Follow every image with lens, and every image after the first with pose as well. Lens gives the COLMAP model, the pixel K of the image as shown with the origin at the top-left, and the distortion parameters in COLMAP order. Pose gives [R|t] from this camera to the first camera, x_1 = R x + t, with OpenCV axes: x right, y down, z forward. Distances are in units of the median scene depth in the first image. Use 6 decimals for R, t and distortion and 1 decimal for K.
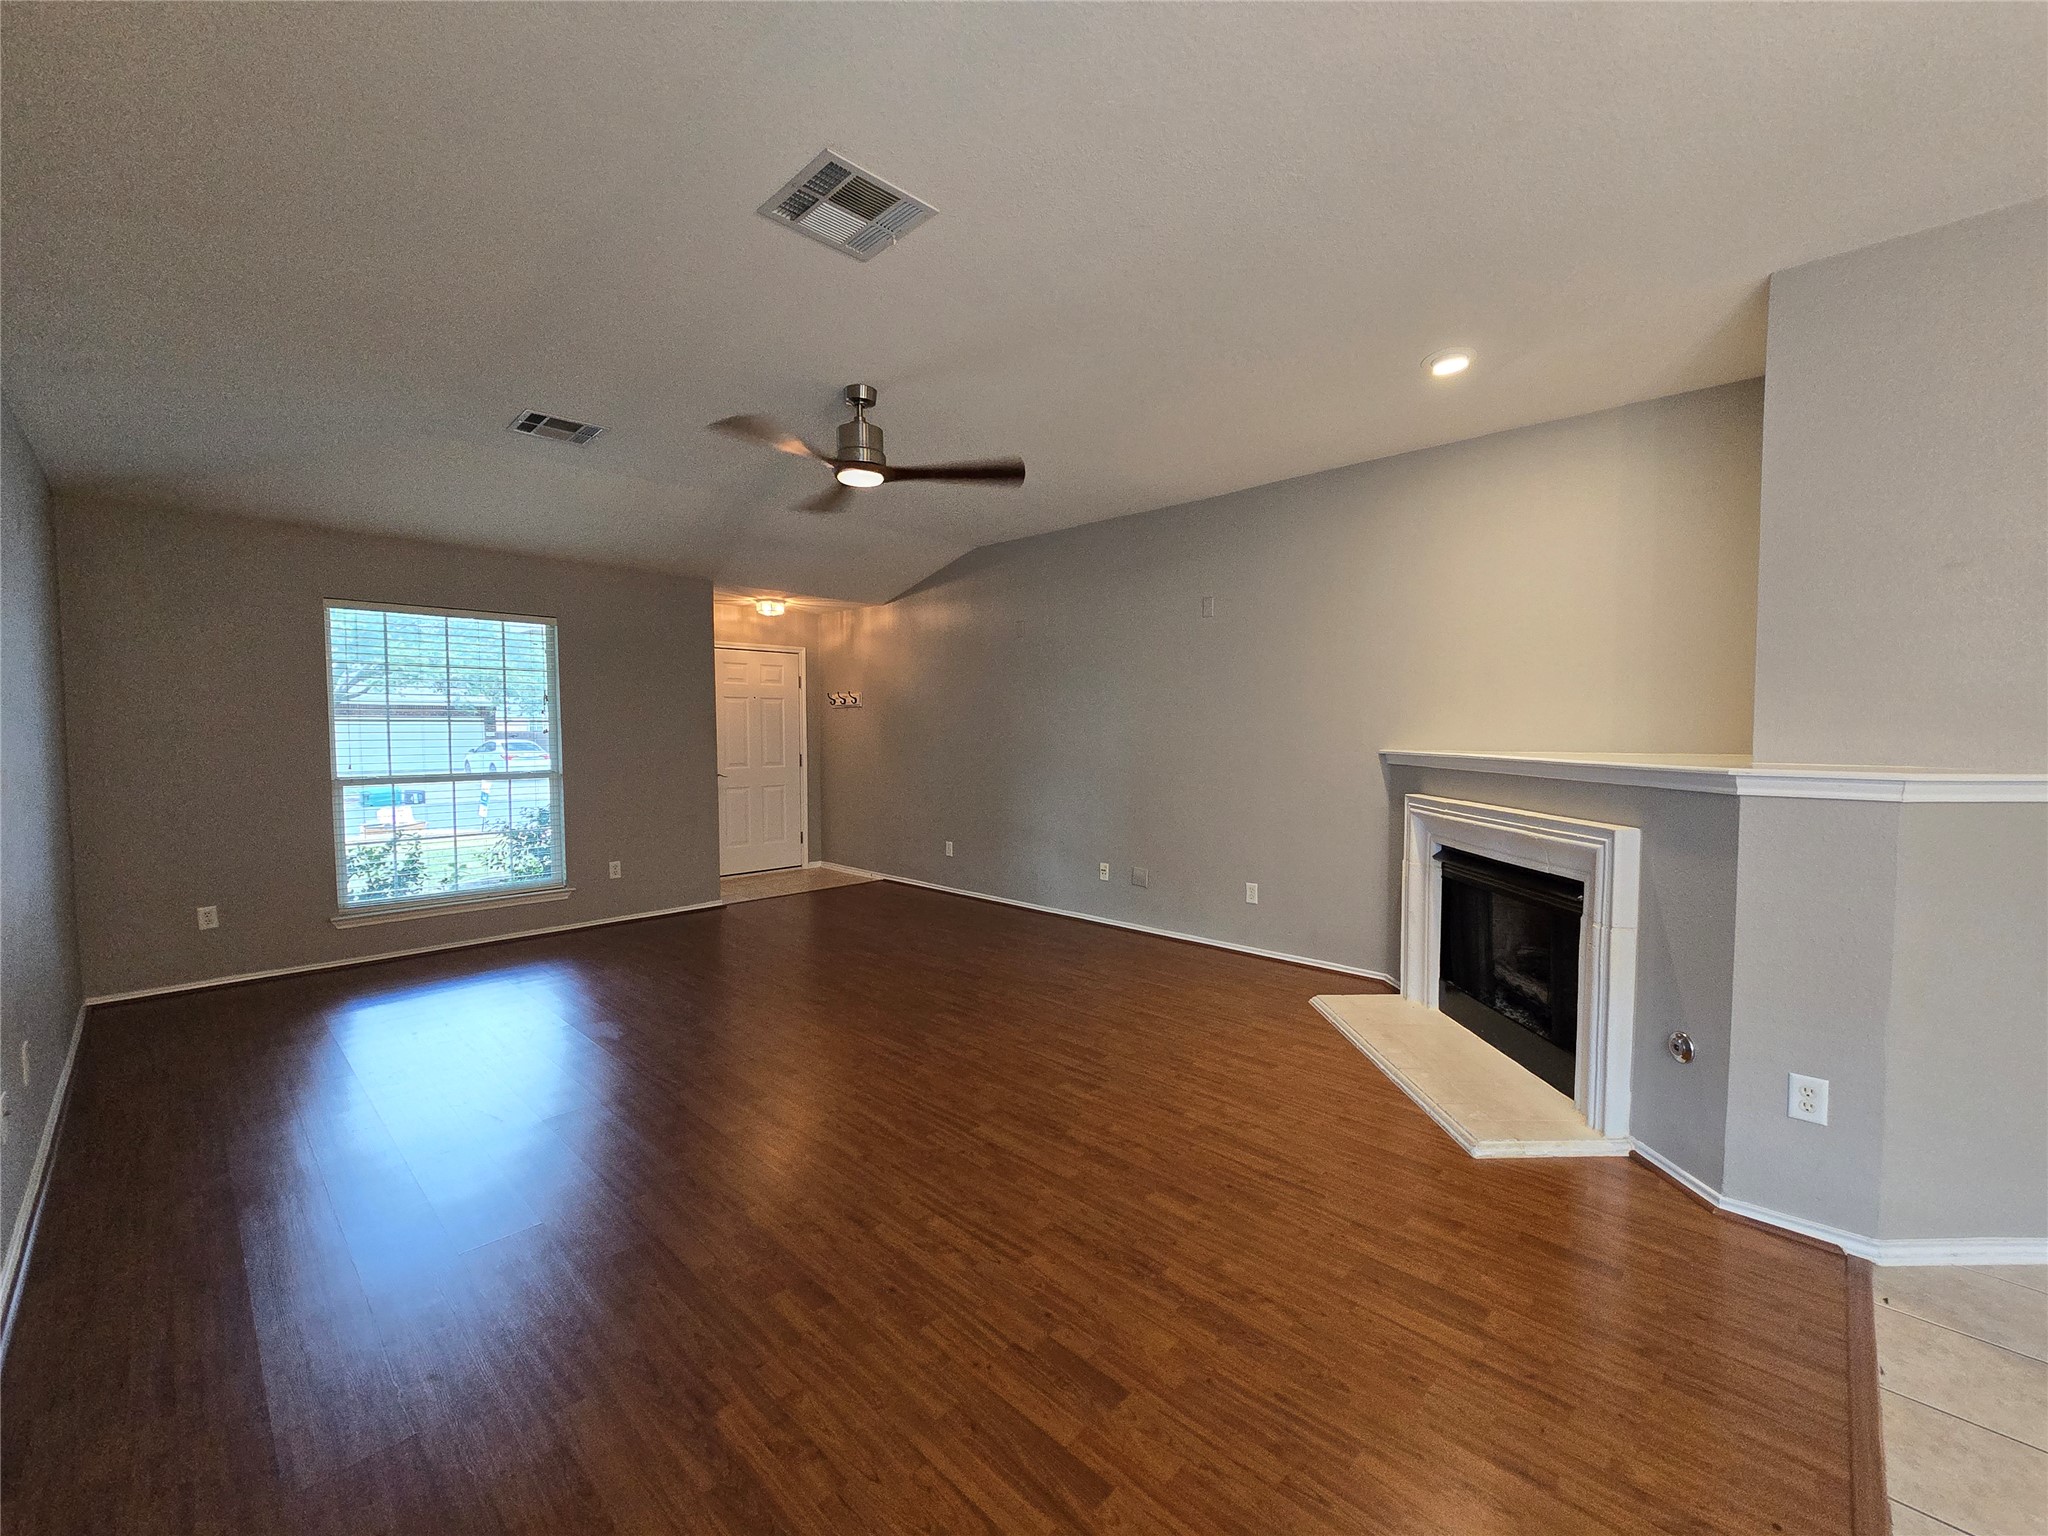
lens RADIAL K [[840.4, 0, 1022.3], [0, 840.4, 767.3], [0, 0, 1]] dist [-0.002419, 0.000657]
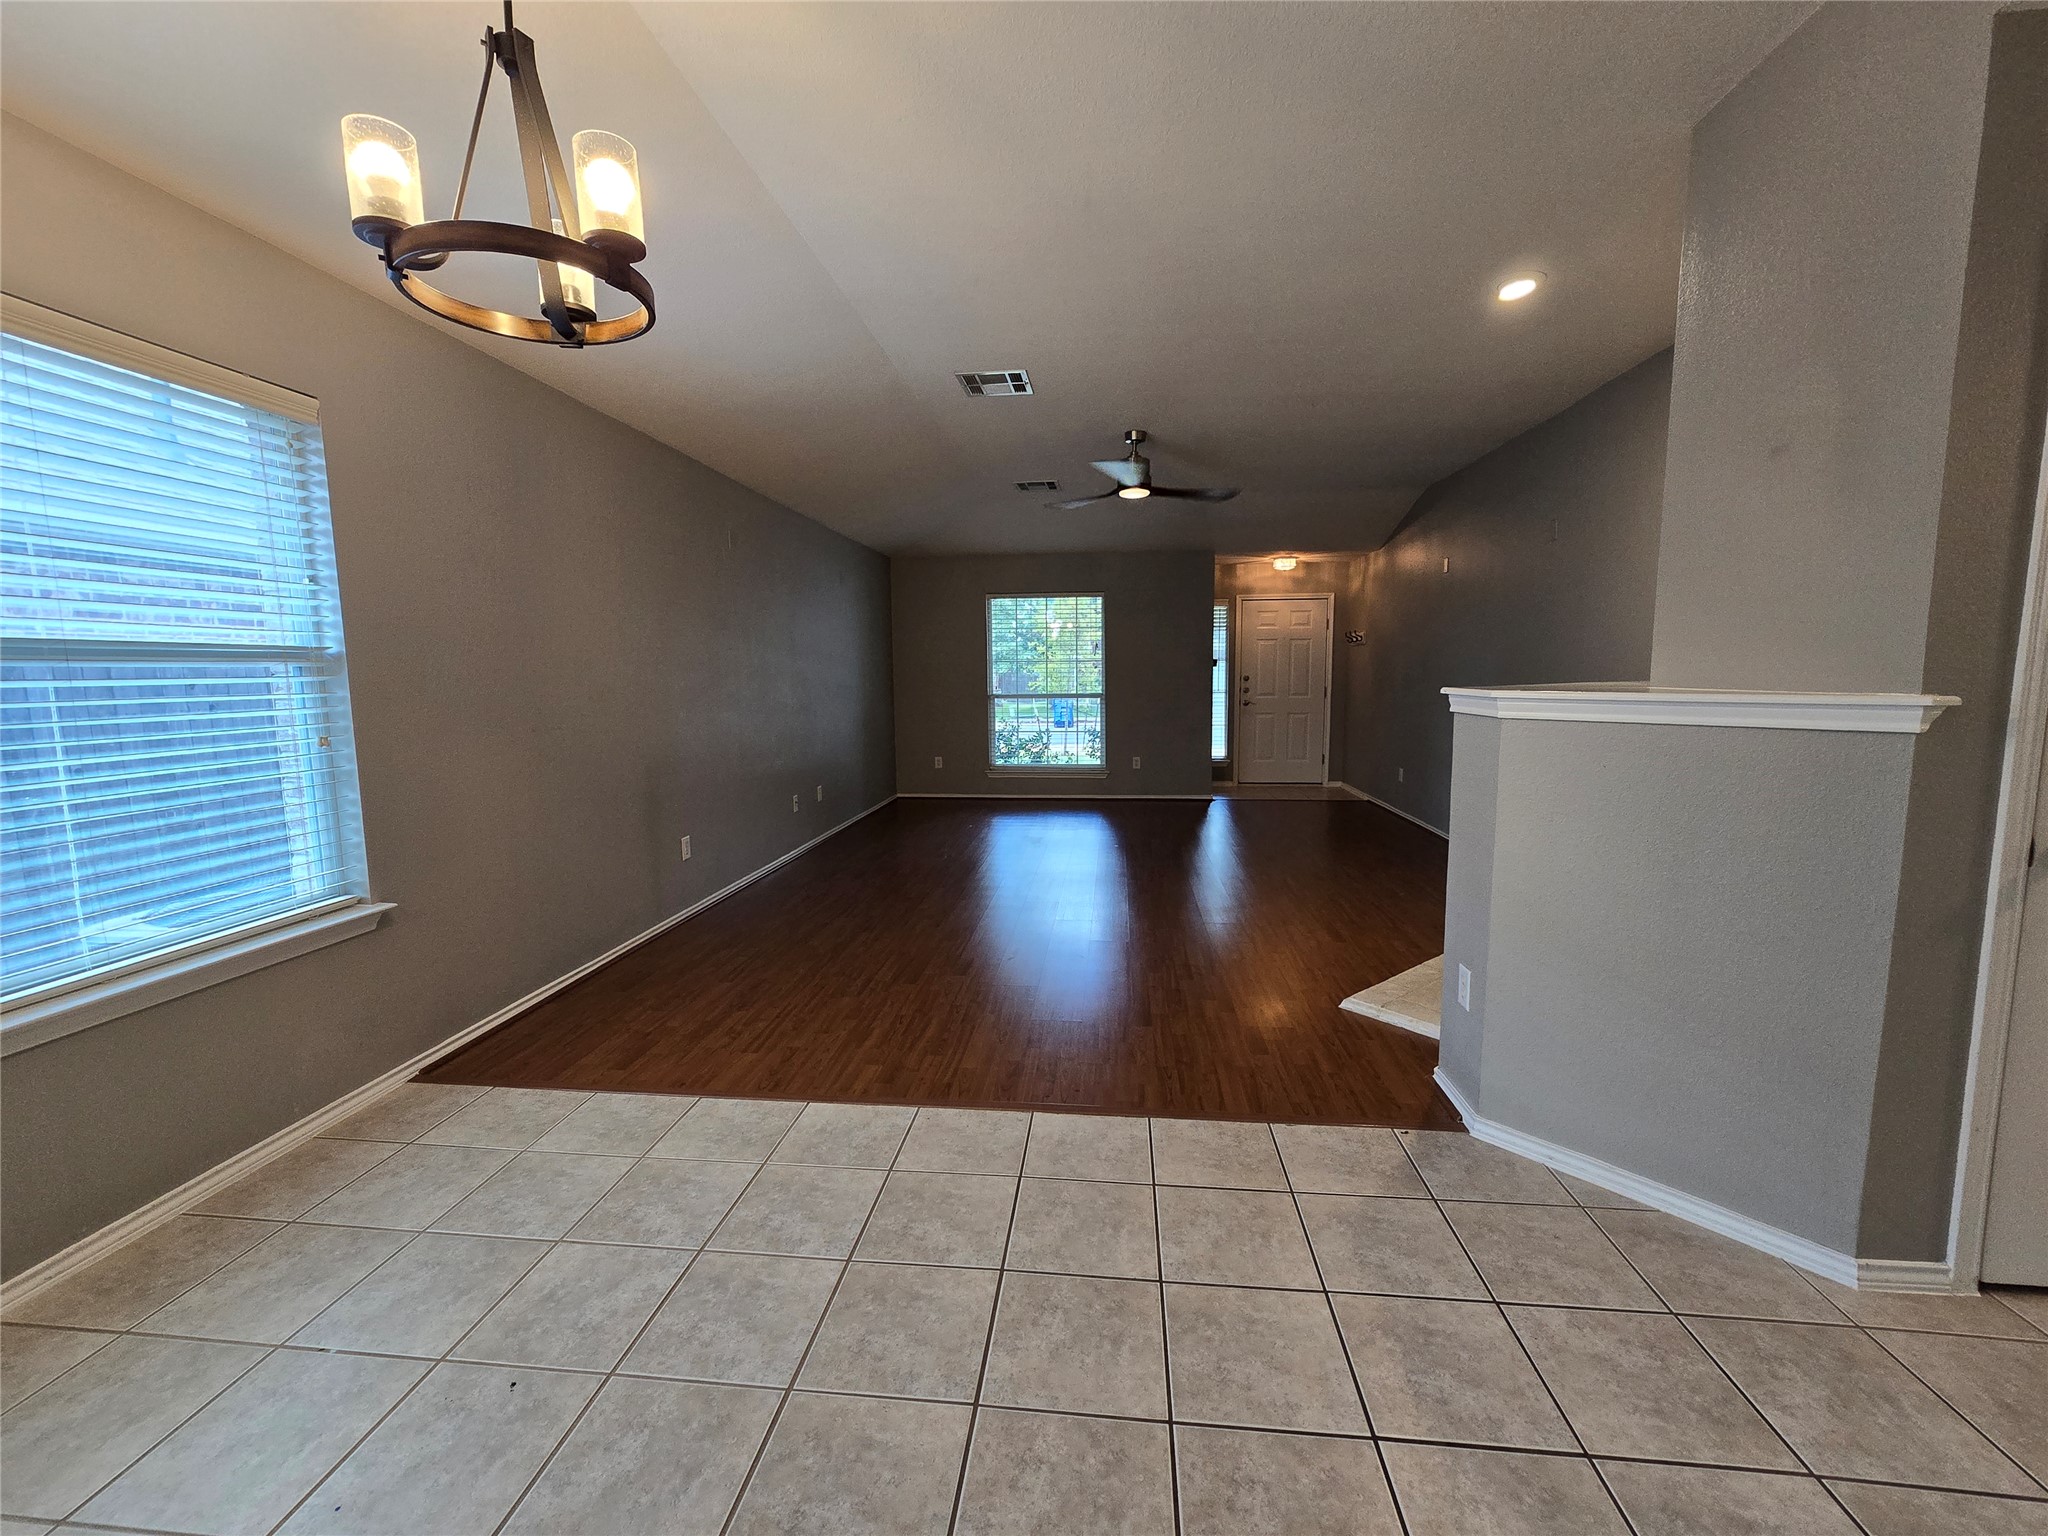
lens RADIAL K [[841.3, 0, 1032.4], [0, 841.3, 766.3], [0, 0, 1]] dist [-0.002878, -0.000568]
pose [[0.621638, 0.083055, -0.778889, 0.638709], [-0.027985, 0.996083, 0.083880, 0.012268], [0.782804, -0.030346, 0.621528, -0.059038]]
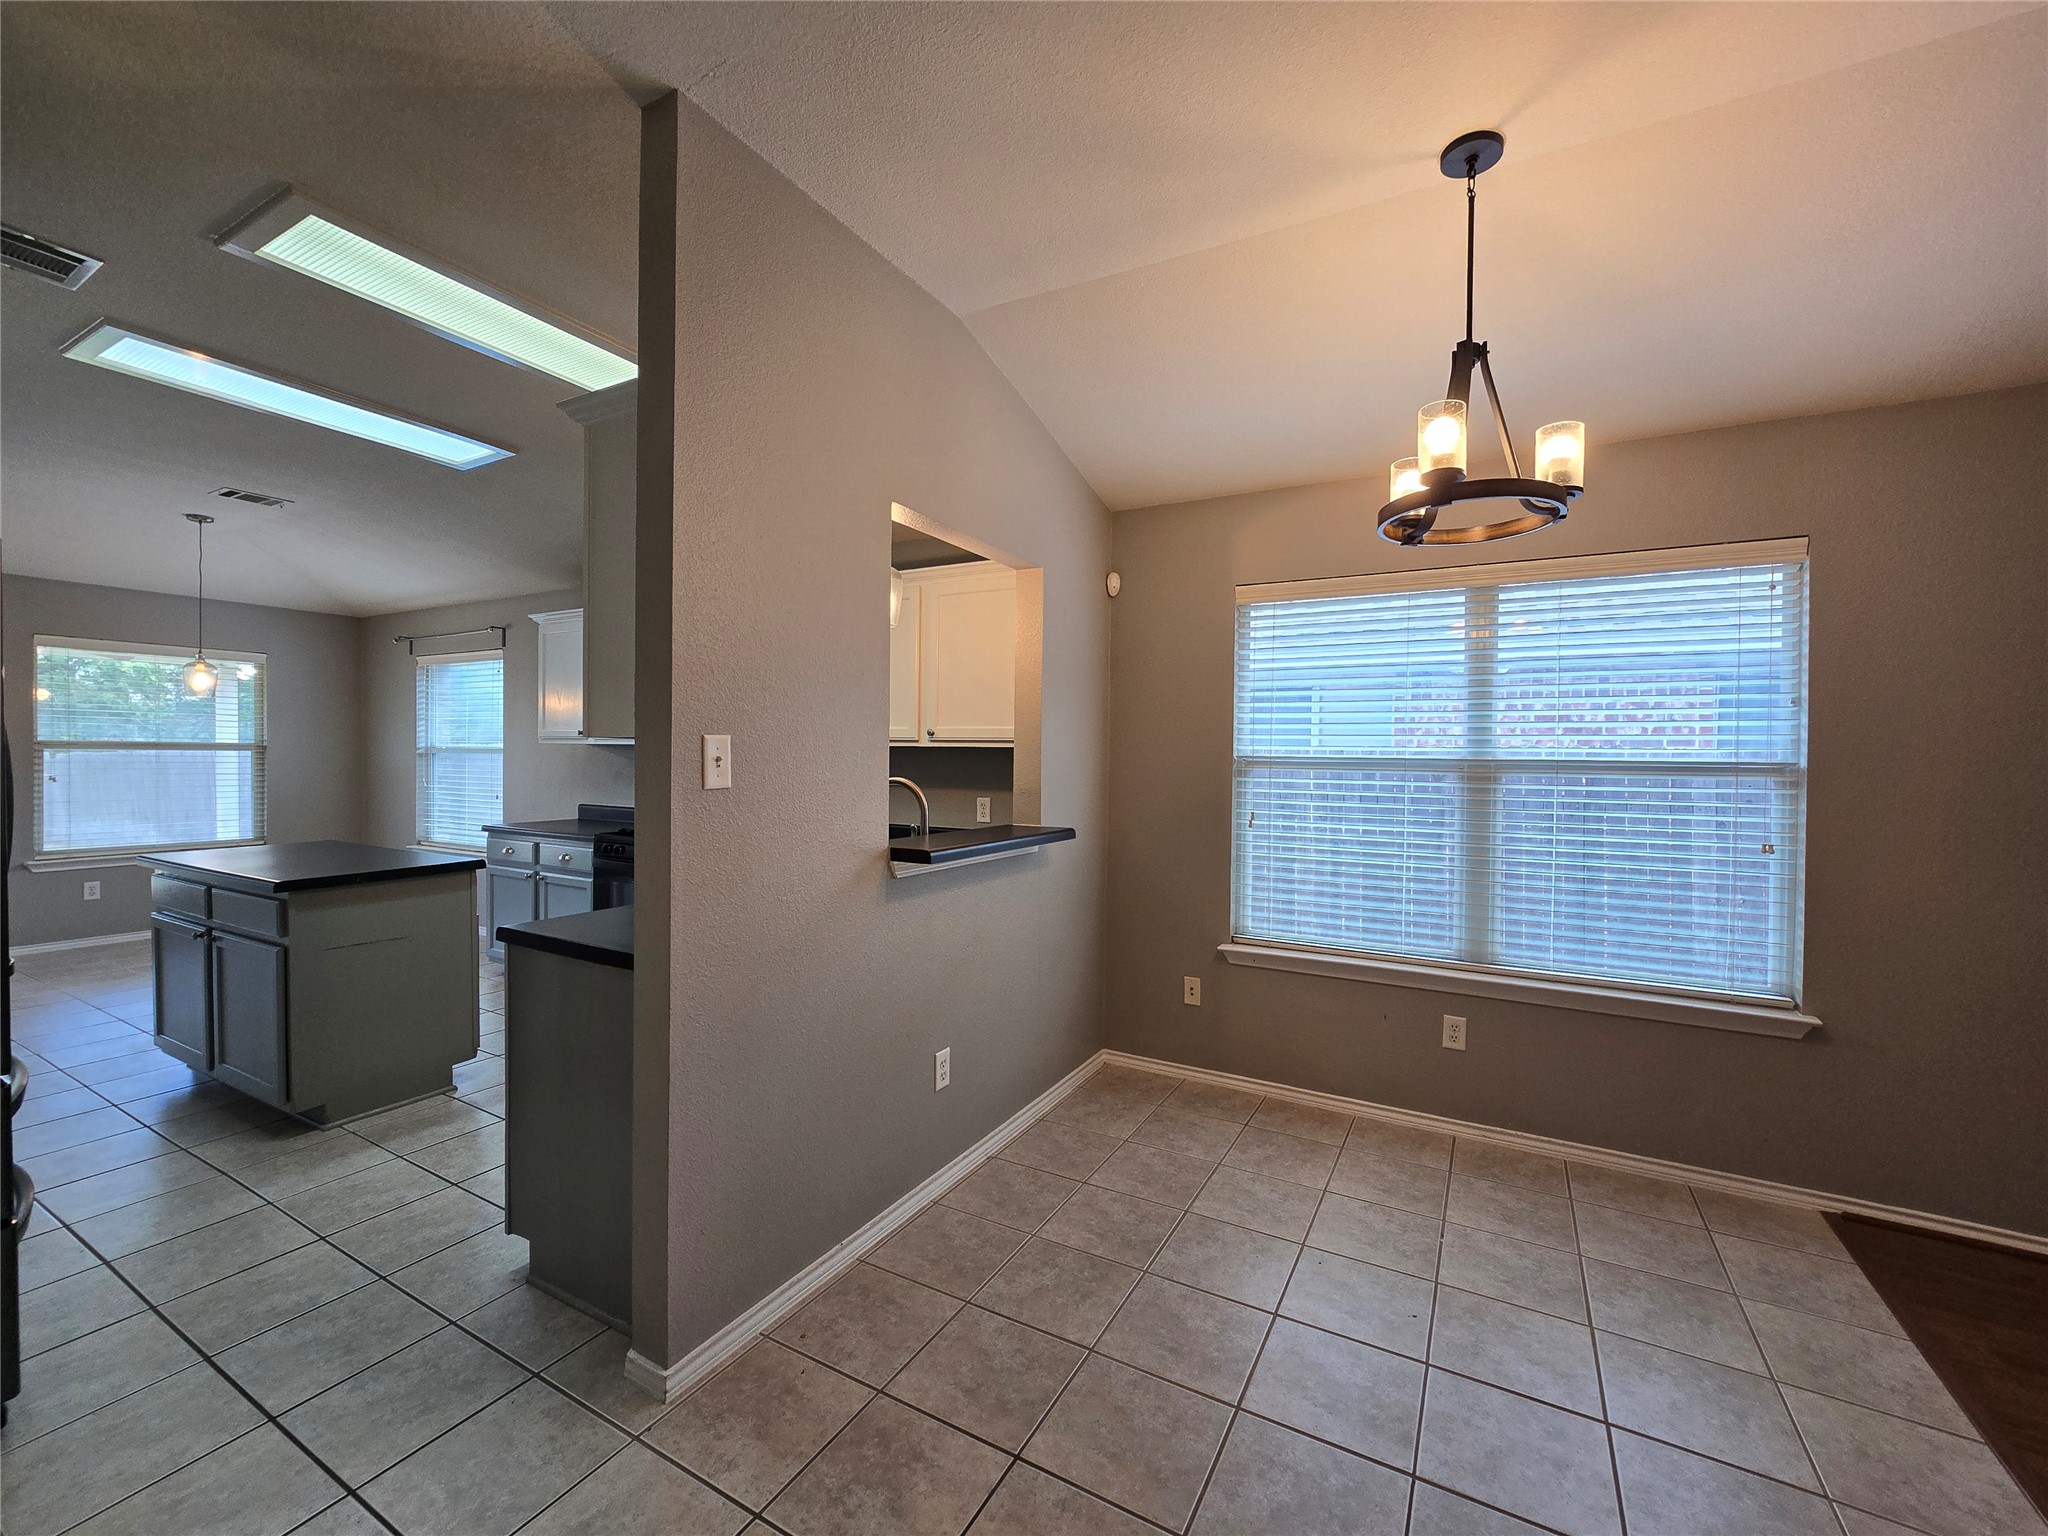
lens RADIAL K [[841.3, 0, 1032.4], [0, 841.3, 766.3], [0, 0, 1]] dist [-0.002878, -0.000568]
pose [[-0.965703, -0.011238, -0.259405, 0.591732], [-0.026438, 0.998126, 0.055183, -0.018965], [0.258299, 0.060149, -0.964191, 0.311796]]
